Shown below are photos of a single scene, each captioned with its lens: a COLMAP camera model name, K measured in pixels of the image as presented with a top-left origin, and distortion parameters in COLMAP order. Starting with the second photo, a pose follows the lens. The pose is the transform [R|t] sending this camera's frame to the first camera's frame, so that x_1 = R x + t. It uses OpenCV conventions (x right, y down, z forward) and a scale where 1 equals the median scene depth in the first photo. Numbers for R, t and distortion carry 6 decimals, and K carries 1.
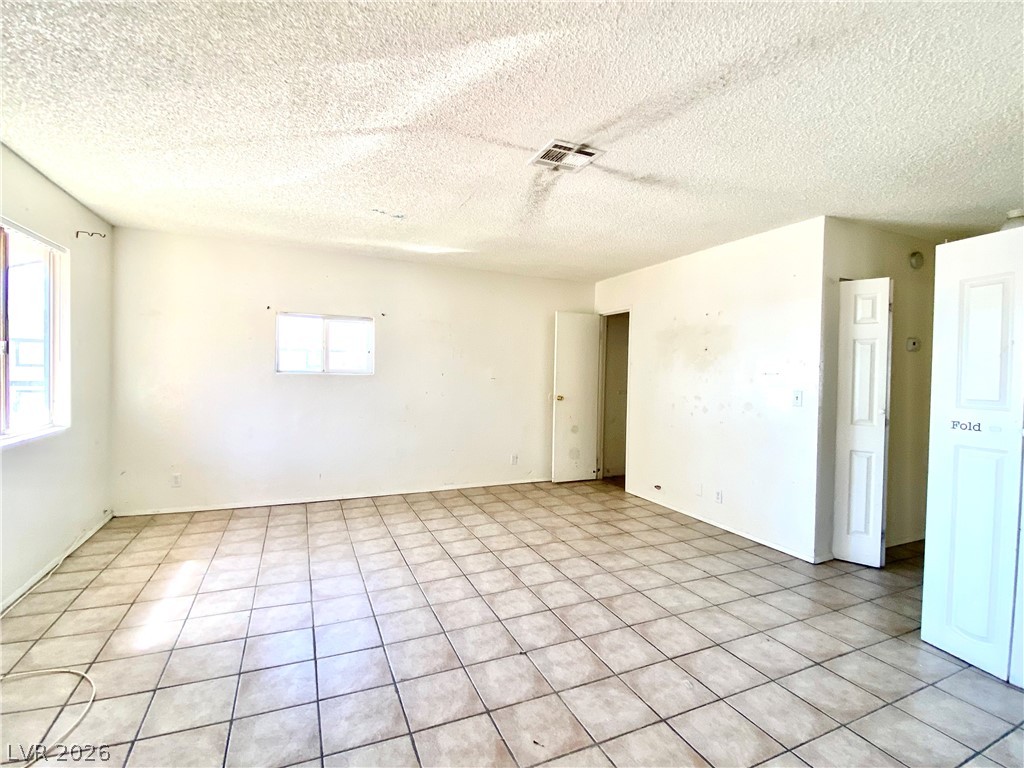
lens RADIAL K [[479.3, 0, 512.0], [0, 479.3, 384.0], [0, 0, 1]] dist [0.046180, -0.041817]
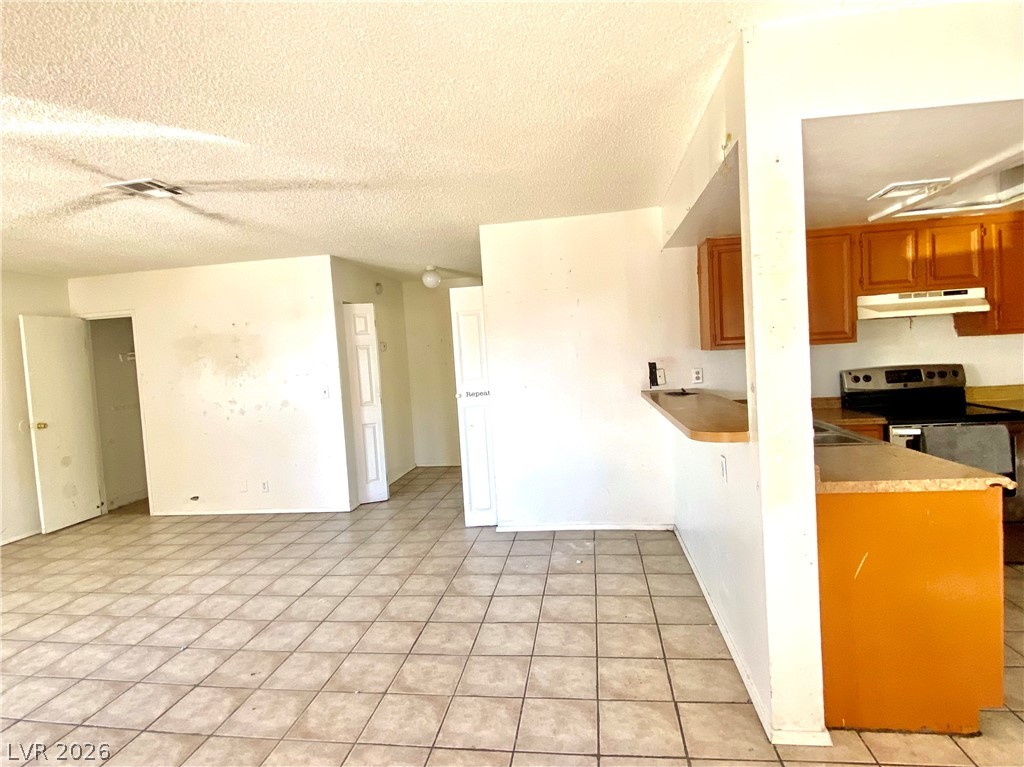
lens RADIAL K [[528.3, 0, 512.0], [0, 528.3, 383.5], [0, 0, 1]] dist [0.034886, -0.020514]
pose [[0.532696, -0.096781, 0.840755, -0.354149], [0.091623, 0.994196, 0.056392, -0.028613], [-0.841332, 0.046992, 0.538471, -0.200441]]
